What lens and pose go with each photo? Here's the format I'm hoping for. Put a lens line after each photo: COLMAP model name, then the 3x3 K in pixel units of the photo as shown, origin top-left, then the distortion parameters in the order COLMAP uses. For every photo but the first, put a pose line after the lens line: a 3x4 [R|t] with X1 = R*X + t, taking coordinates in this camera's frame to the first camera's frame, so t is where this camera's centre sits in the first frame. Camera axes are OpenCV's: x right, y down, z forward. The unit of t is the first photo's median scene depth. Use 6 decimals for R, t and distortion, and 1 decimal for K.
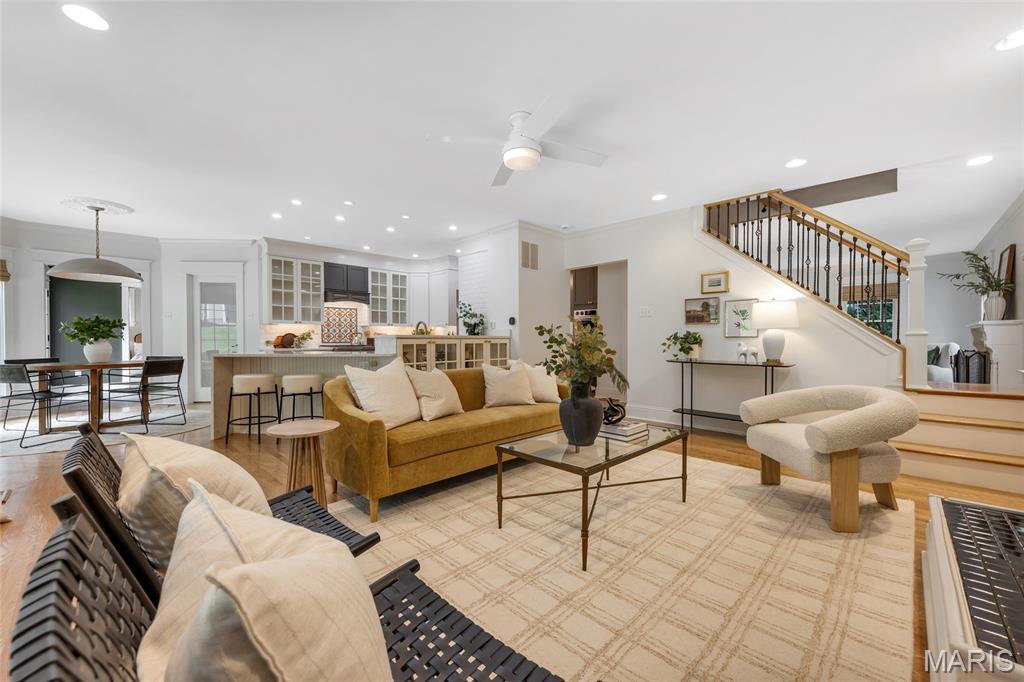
lens RADIAL K [[401.3, 0, 516.2], [0, 401.3, 343.4], [0, 0, 1]] dist [0.000965, 0.000030]
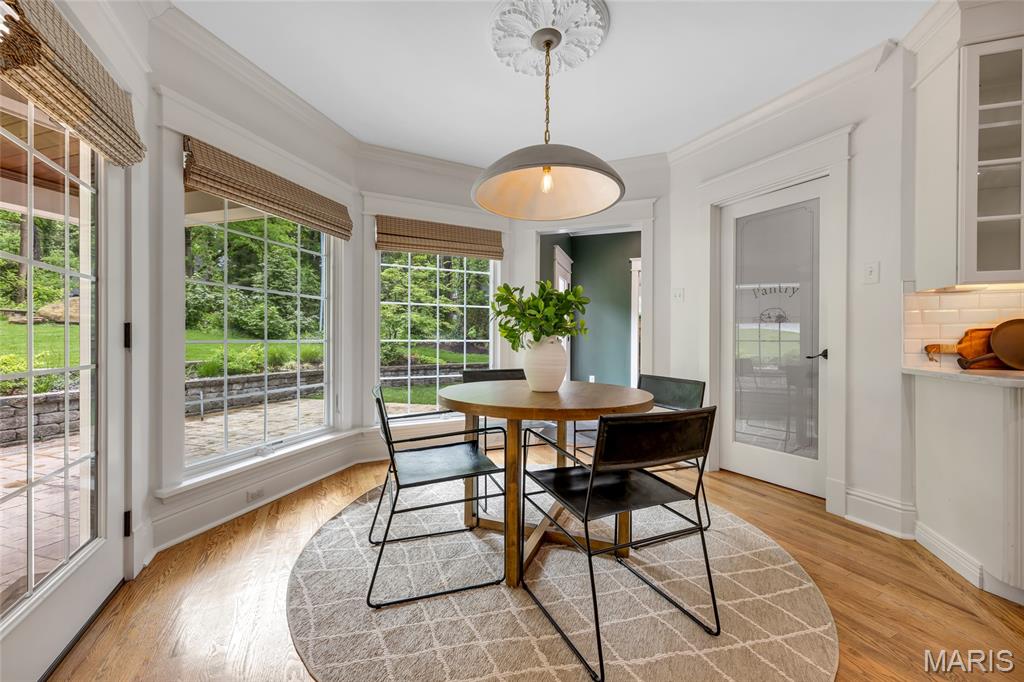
lens RADIAL K [[401.3, 0, 516.2], [0, 401.3, 343.4], [0, 0, 1]] dist [0.000965, 0.000030]
pose [[0.454229, 0.010146, -0.890827, -0.491529], [-0.018107, 0.999834, 0.002155, -0.002291], [0.890701, 0.015151, 0.454337, 0.570099]]
